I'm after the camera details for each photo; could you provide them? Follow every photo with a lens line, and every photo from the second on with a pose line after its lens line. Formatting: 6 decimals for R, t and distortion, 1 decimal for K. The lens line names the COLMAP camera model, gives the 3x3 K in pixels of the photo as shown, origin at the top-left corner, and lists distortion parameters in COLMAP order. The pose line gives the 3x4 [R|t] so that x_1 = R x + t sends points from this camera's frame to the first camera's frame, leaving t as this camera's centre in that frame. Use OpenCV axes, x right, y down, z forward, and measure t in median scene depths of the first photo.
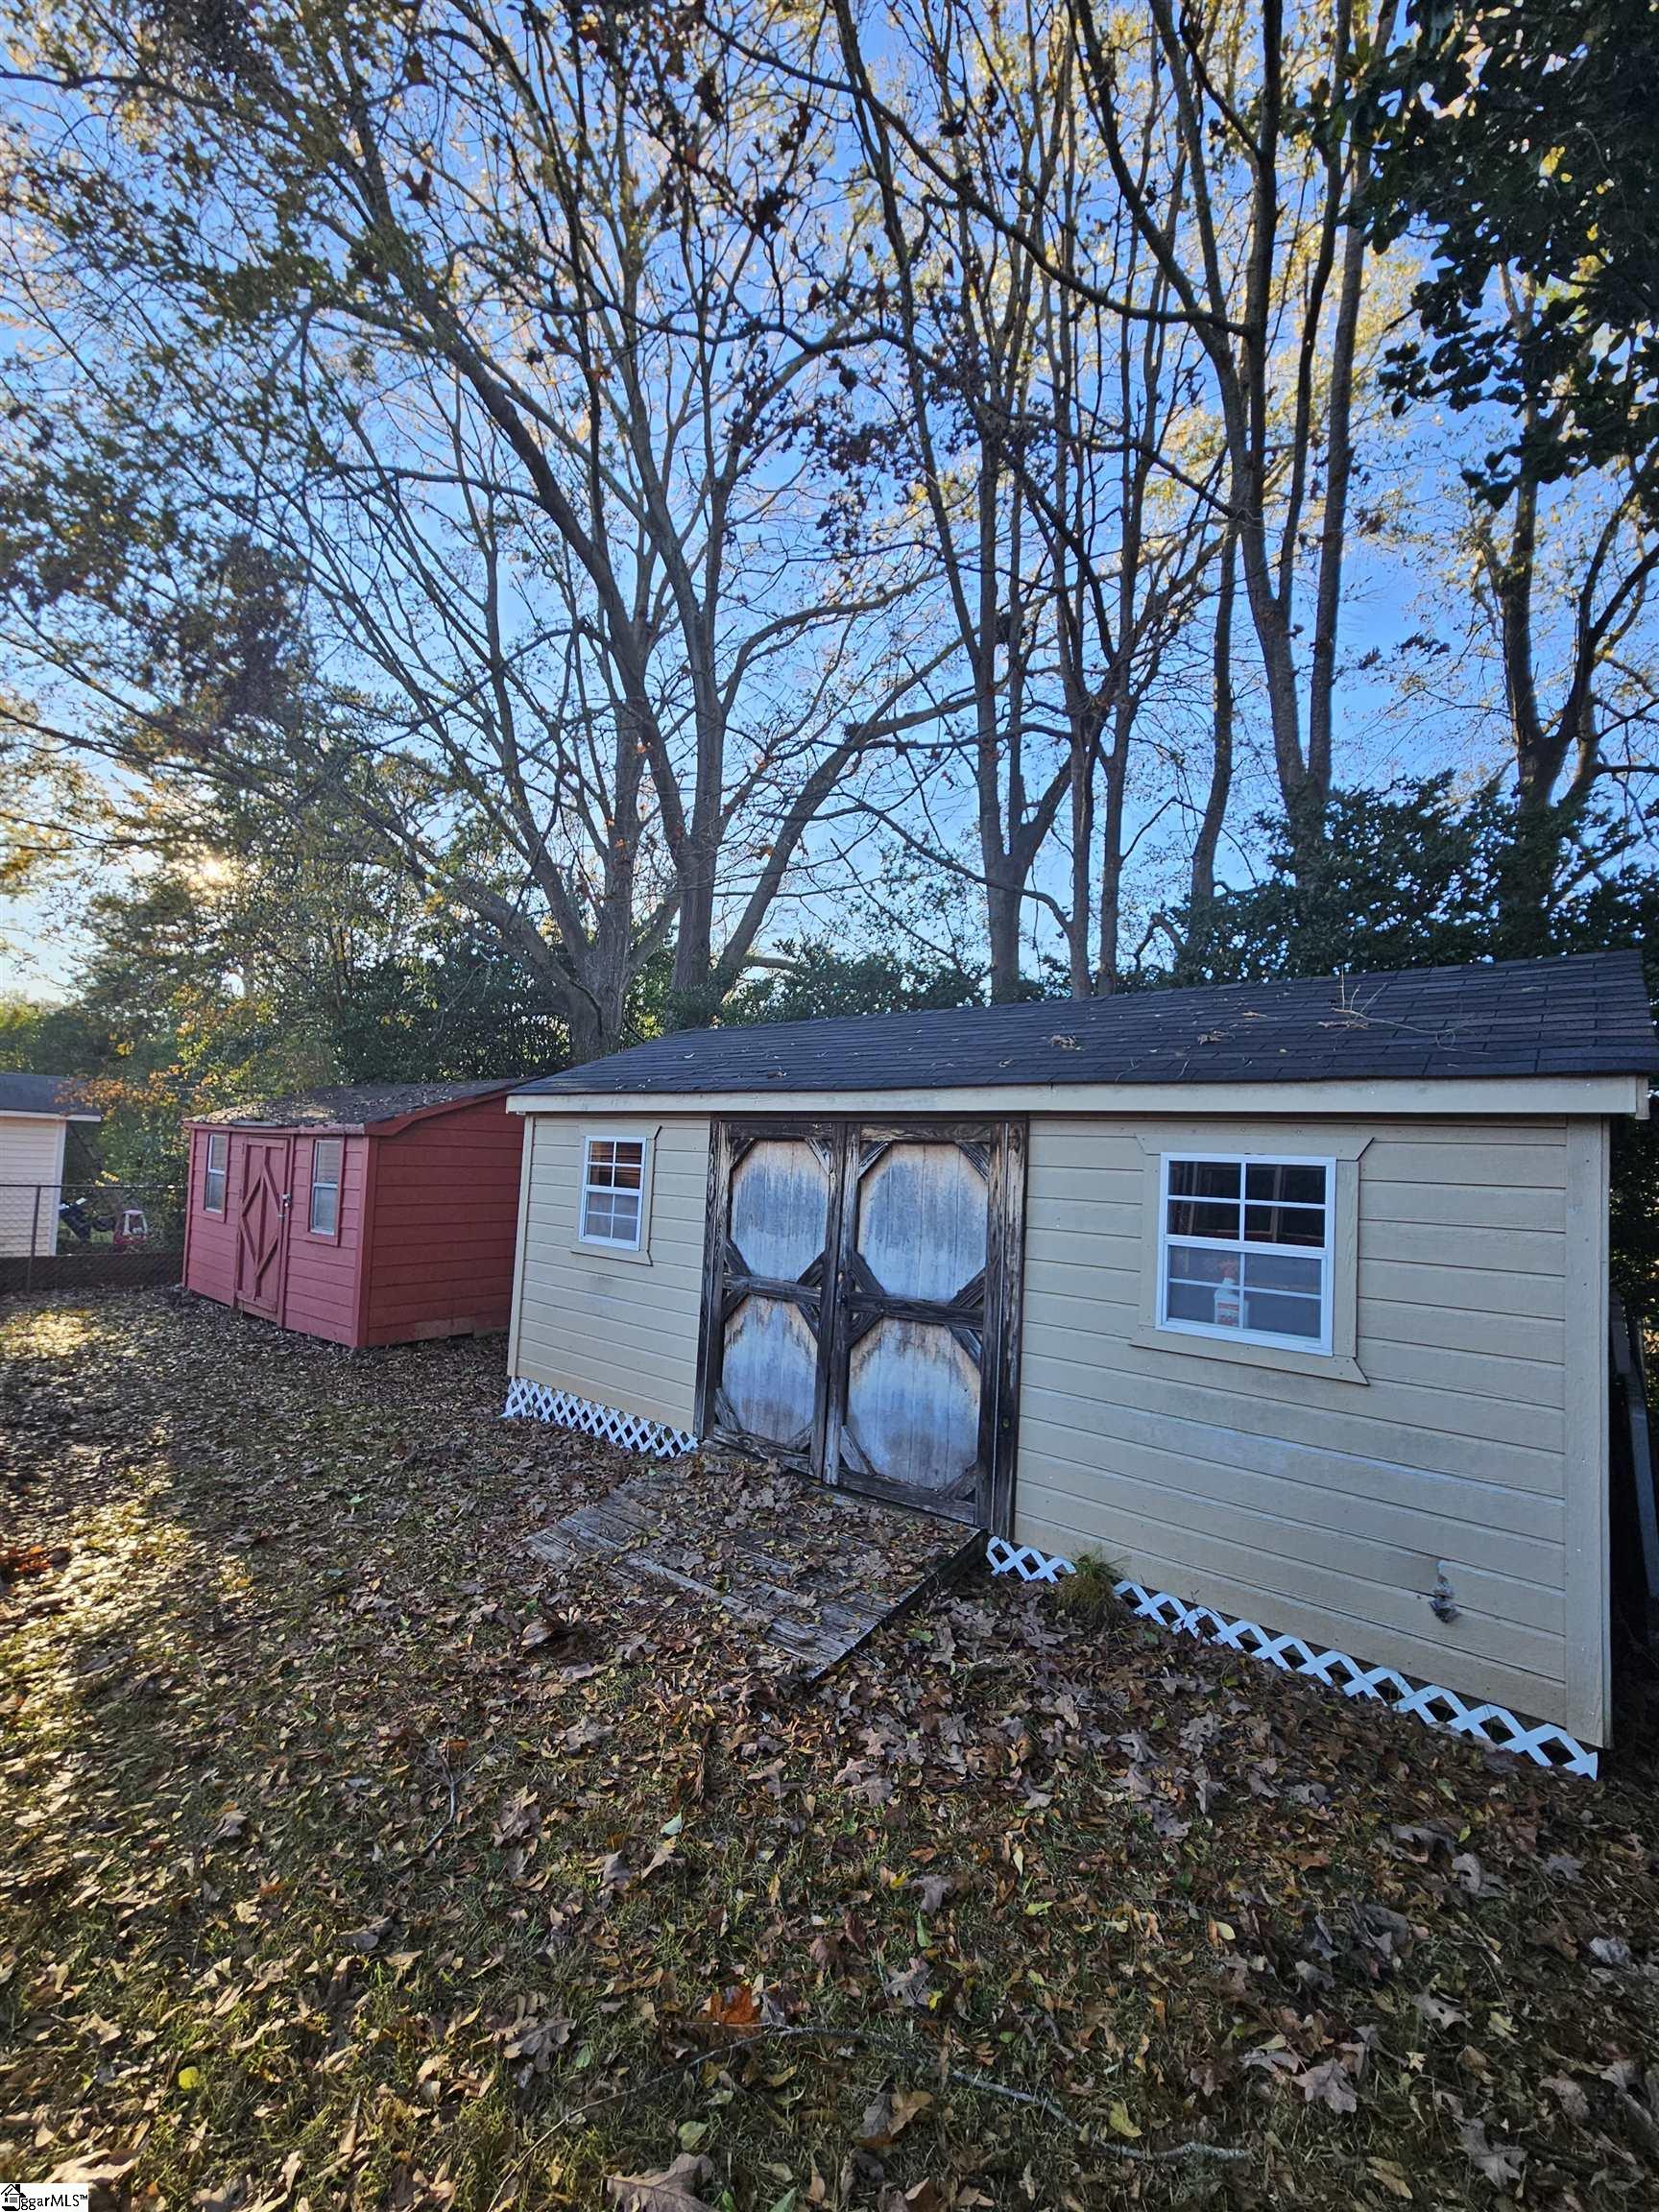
lens RADIAL K [[895.6, 0, 828.6], [0, 895.6, 1106.5], [0, 0, 1]] dist [0.002492, 0.000138]
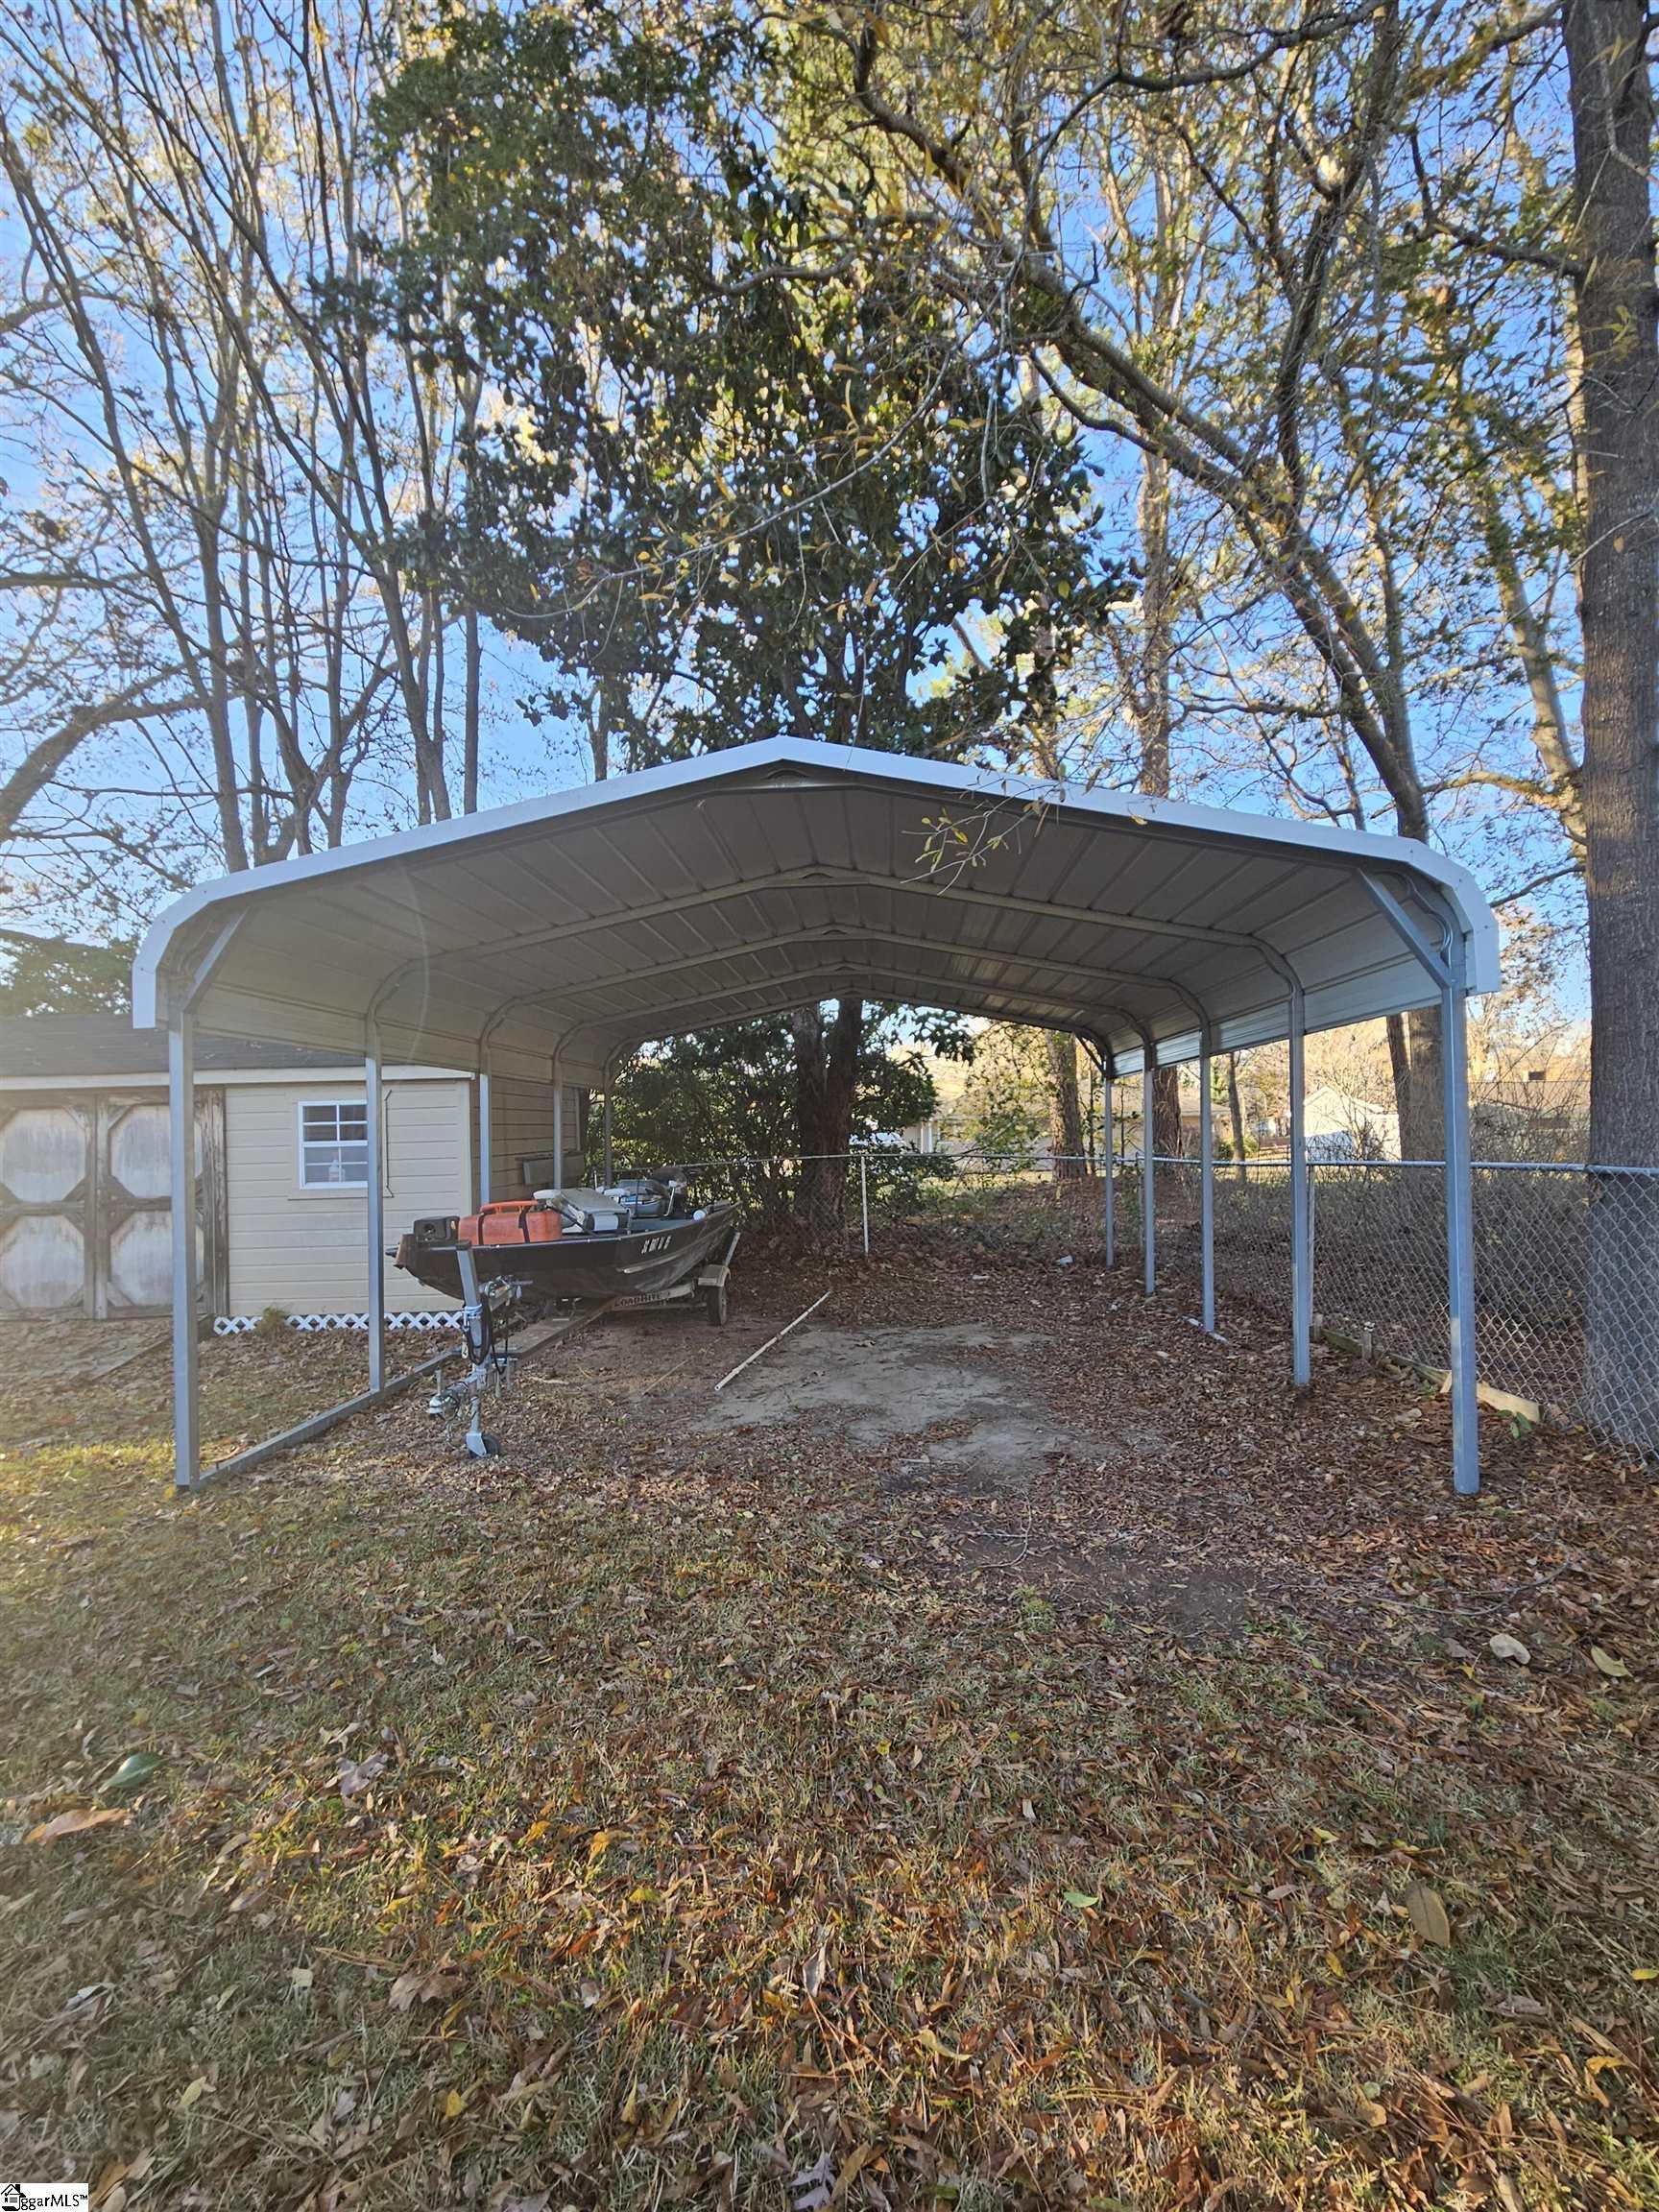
lens RADIAL K [[895.6, 0, 843.1], [0, 895.6, 1096.0], [0, 0, 1]] dist [0.002492, 0.000138]
pose [[0.772409, -0.065352, 0.631754, 0.043365], [0.025972, 0.997110, 0.071391, -0.066166], [-0.634594, -0.038735, 0.771874, -1.186685]]
